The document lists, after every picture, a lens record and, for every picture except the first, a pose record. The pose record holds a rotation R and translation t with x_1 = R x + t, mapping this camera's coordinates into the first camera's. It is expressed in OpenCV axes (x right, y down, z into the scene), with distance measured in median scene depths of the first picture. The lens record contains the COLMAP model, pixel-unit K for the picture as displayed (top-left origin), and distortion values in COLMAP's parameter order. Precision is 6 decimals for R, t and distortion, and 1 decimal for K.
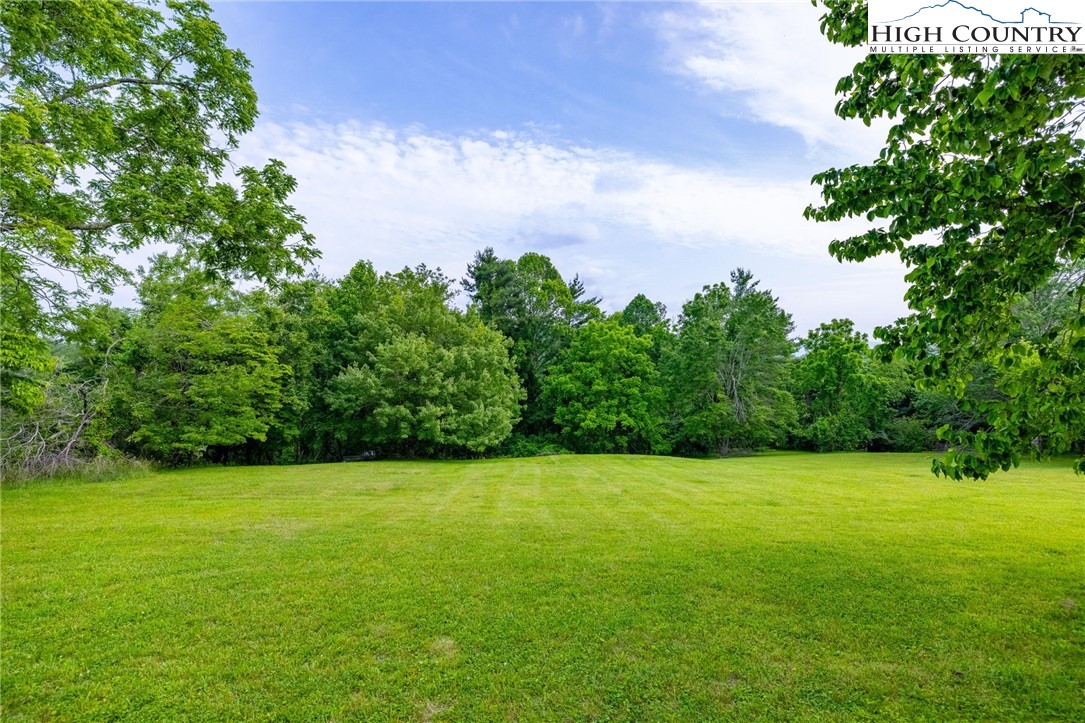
lens RADIAL K [[511.5, 0, 536.5], [0, 511.5, 359.9], [0, 0, 1]] dist [-0.000977, -0.000133]
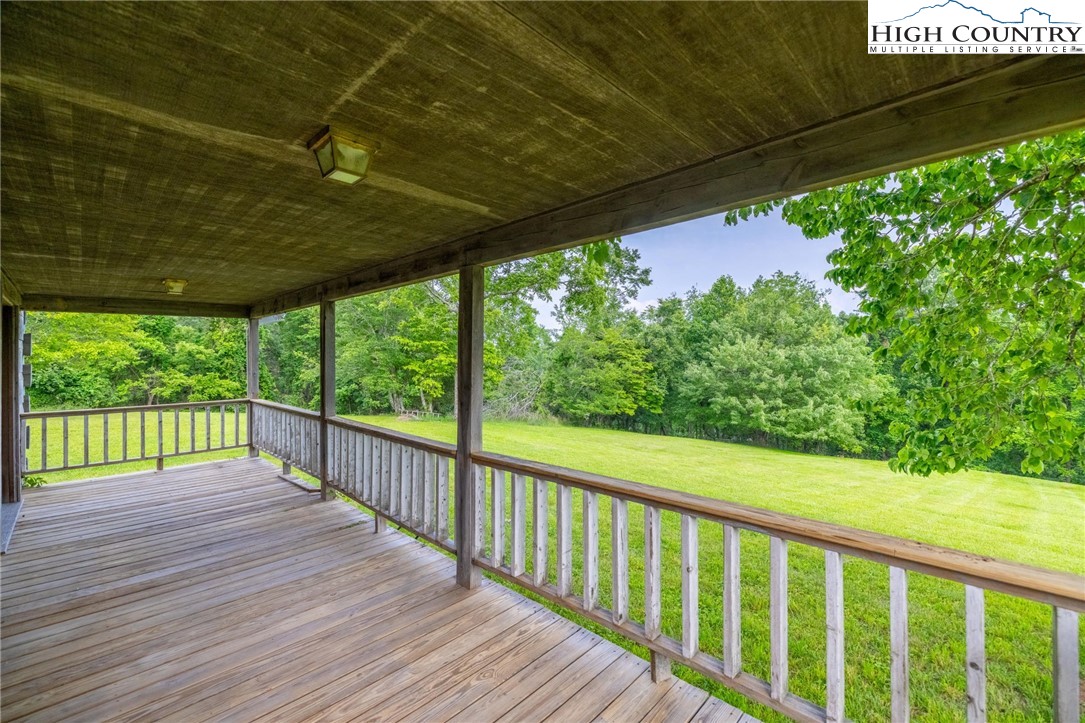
lens RADIAL K [[455.5, 0, 535.8], [0, 455.5, 356.3], [0, 0, 1]] dist [0.000286, 0.000369]
pose [[0.653126, -0.007510, -0.757212, 0.173678], [0.003488, 0.999970, -0.006910, 0.000429], [0.757241, 0.001872, 0.653133, -0.028854]]
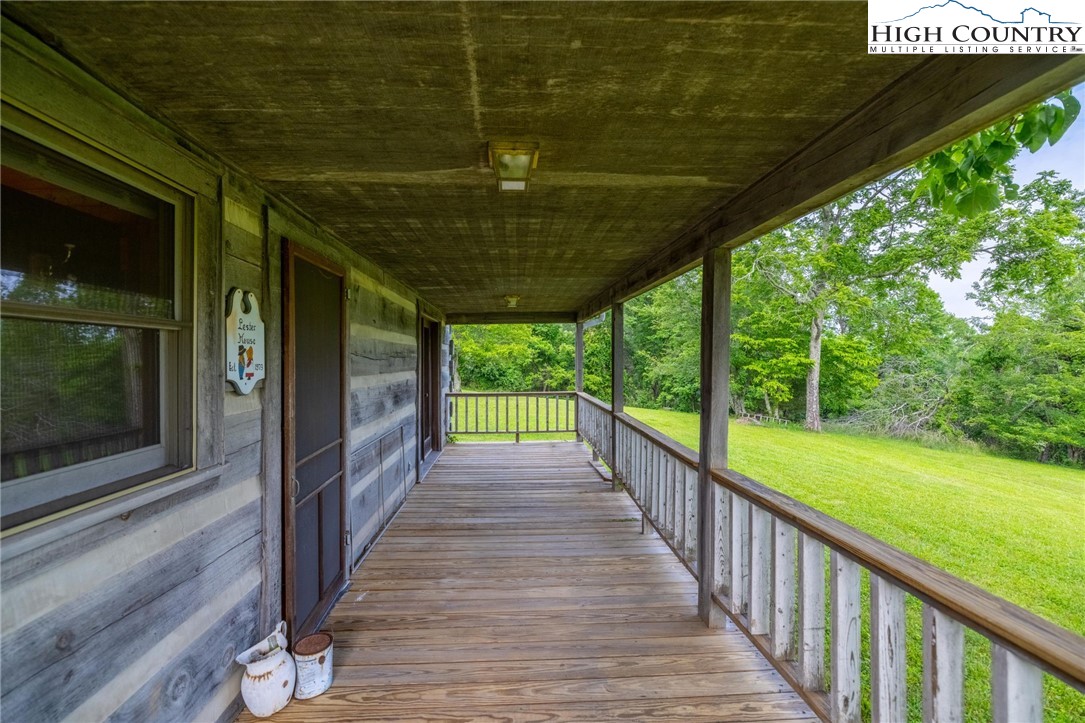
lens RADIAL K [[455.5, 0, 533.3], [0, 455.5, 356.0], [0, 0, 1]] dist [0.000286, 0.000369]
pose [[-0.030365, -0.005716, -0.999523, 0.174537], [-0.003211, 0.999979, -0.005621, 0.000401], [0.999534, 0.003039, -0.030383, -0.012958]]
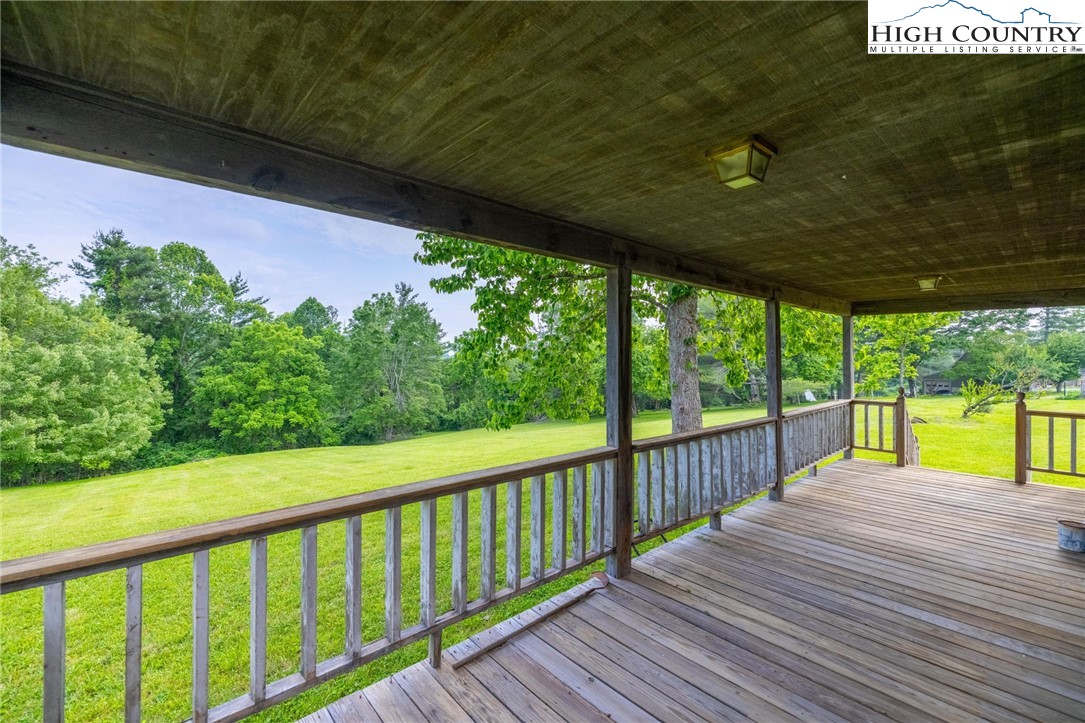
lens RADIAL K [[455.5, 0, 535.3], [0, 455.5, 357.0], [0, 0, 1]] dist [0.000286, 0.000369]
pose [[0.795475, -0.000111, 0.605986, 0.003194], [0.003547, 0.999984, -0.004472, 0.000331], [-0.605976, 0.005707, 0.795463, -0.043800]]
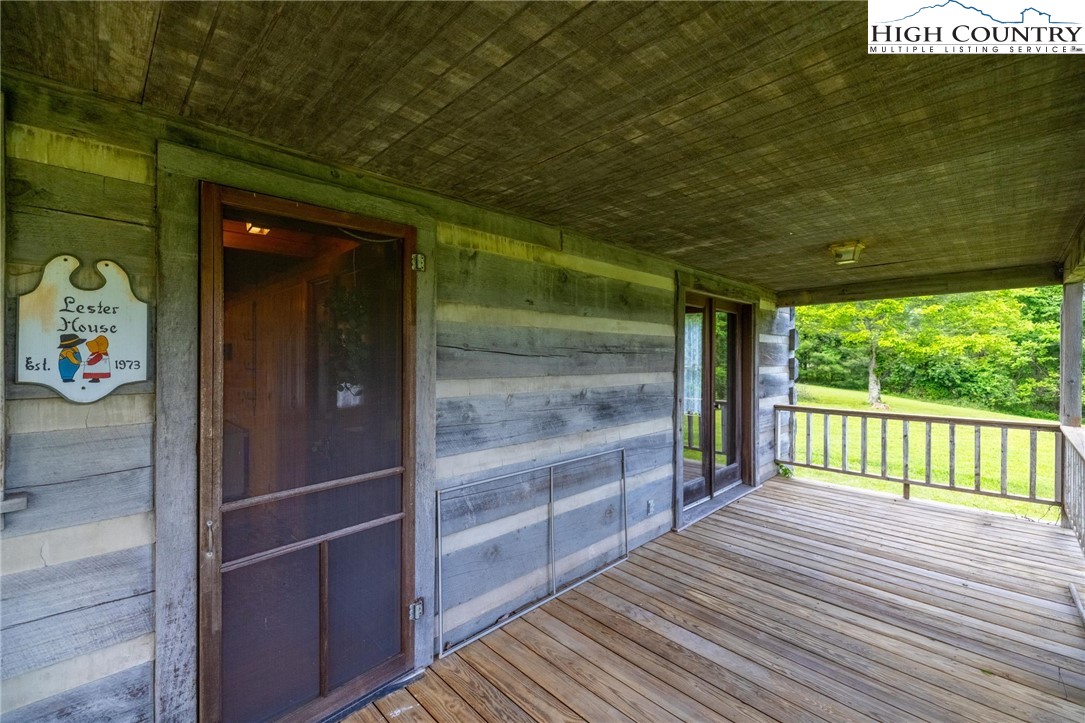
lens RADIAL K [[455.5, 0, 534.6], [0, 455.5, 356.8], [0, 0, 1]] dist [0.000286, 0.000369]
pose [[-0.770345, -0.000291, -0.637627, 0.128349], [-0.006743, 0.999948, 0.007691, 0.000321], [0.637592, 0.010224, -0.770307, 0.001764]]
